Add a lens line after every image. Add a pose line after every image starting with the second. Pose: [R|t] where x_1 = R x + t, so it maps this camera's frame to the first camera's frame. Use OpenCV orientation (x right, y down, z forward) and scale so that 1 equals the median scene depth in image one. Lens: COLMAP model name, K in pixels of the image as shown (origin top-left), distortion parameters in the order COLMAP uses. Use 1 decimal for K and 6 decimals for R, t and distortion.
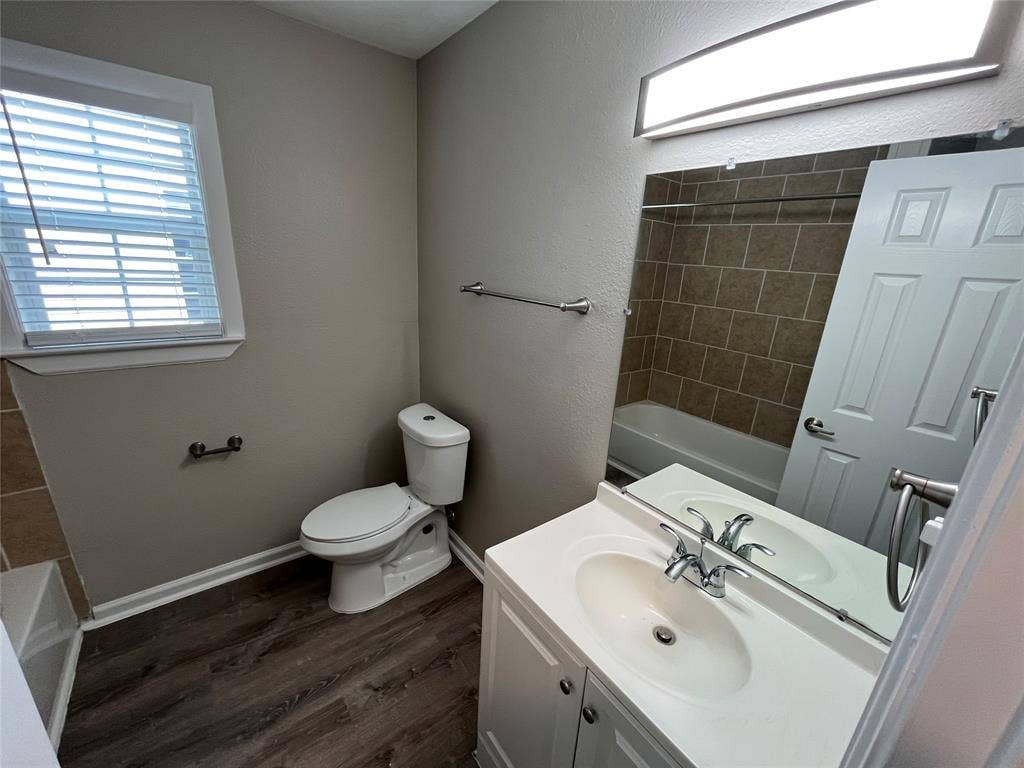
lens RADIAL K [[403.4, 0, 512.0], [0, 403.4, 384.0], [0, 0, 1]] dist [-0.000018, -0.015723]
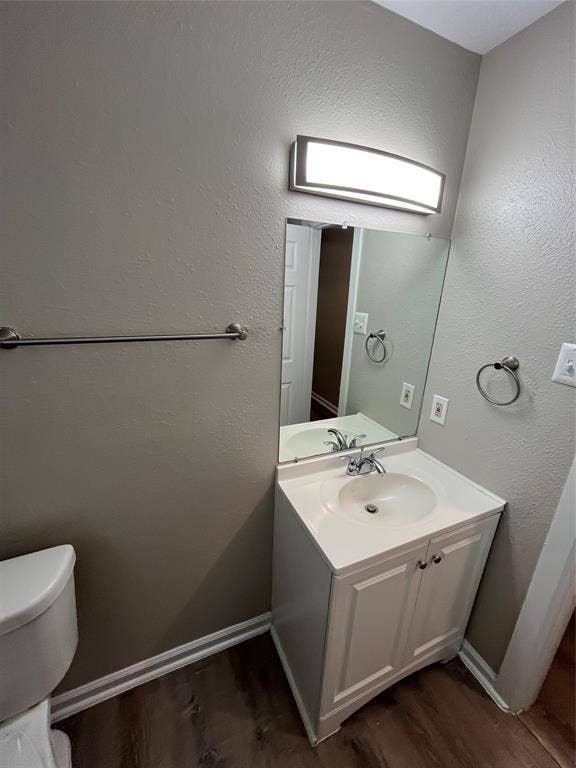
lens RADIAL K [[309.7, 0, 288.0], [0, 309.7, 384.0], [0, 0, 1]] dist [-0.001365, -0.000210]
pose [[0.239434, -0.332853, 0.912075, -0.734010], [0.273515, 0.924477, 0.265577, -0.313858], [-0.931591, 0.185878, 0.312392, 0.833366]]
